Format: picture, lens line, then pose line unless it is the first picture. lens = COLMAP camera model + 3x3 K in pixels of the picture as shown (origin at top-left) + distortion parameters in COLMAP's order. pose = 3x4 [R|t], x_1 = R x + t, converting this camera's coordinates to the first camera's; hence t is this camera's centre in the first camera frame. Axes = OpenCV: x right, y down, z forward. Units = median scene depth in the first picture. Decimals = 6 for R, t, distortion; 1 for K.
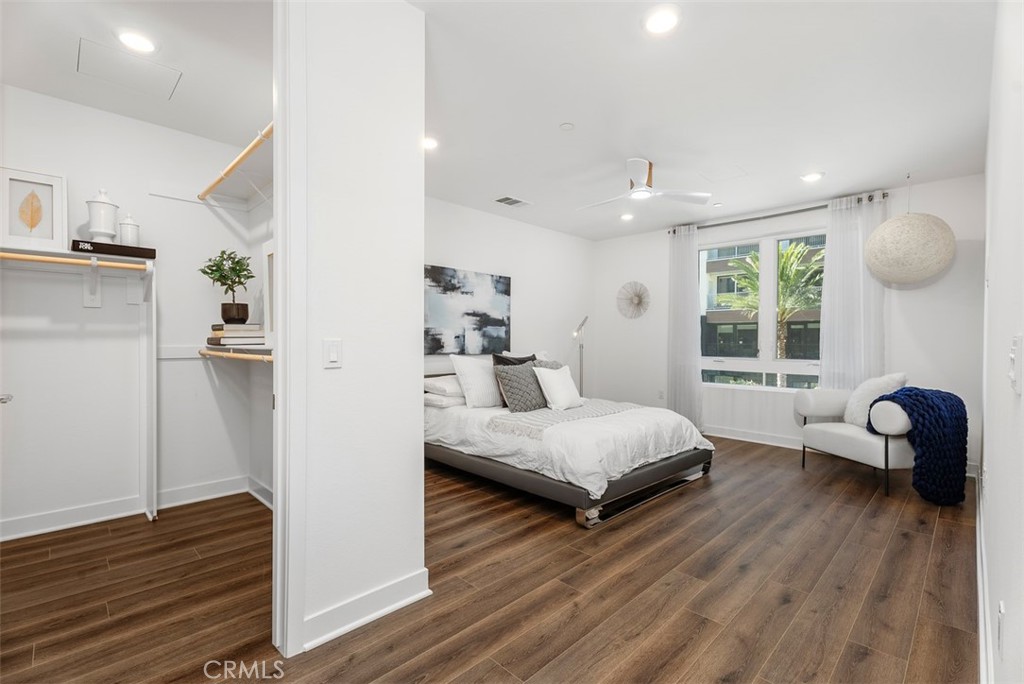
lens RADIAL K [[458.0, 0, 515.0], [0, 458.0, 344.4], [0, 0, 1]] dist [0.000936, 0.000636]
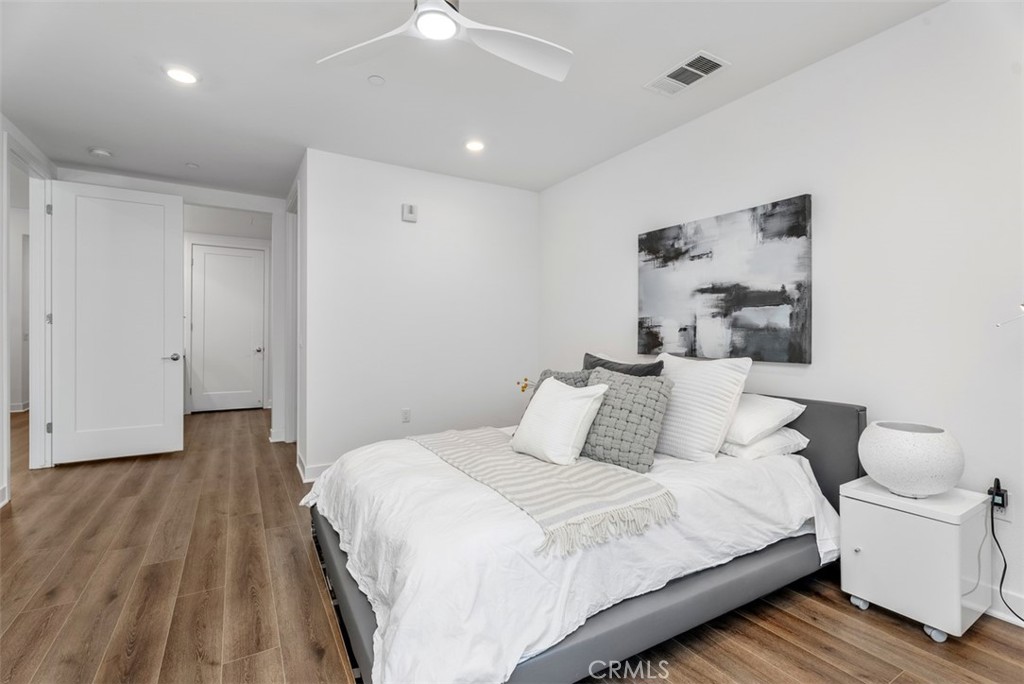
lens RADIAL K [[453.1, 0, 514.2], [0, 453.1, 337.3], [0, 0, 1]] dist [-0.000750, -0.000376]
pose [[-0.232148, 0.004430, -0.972670, 0.550493], [-0.006275, 0.999962, 0.006052, -0.007468], [0.972660, 0.007509, -0.232111, 0.924520]]
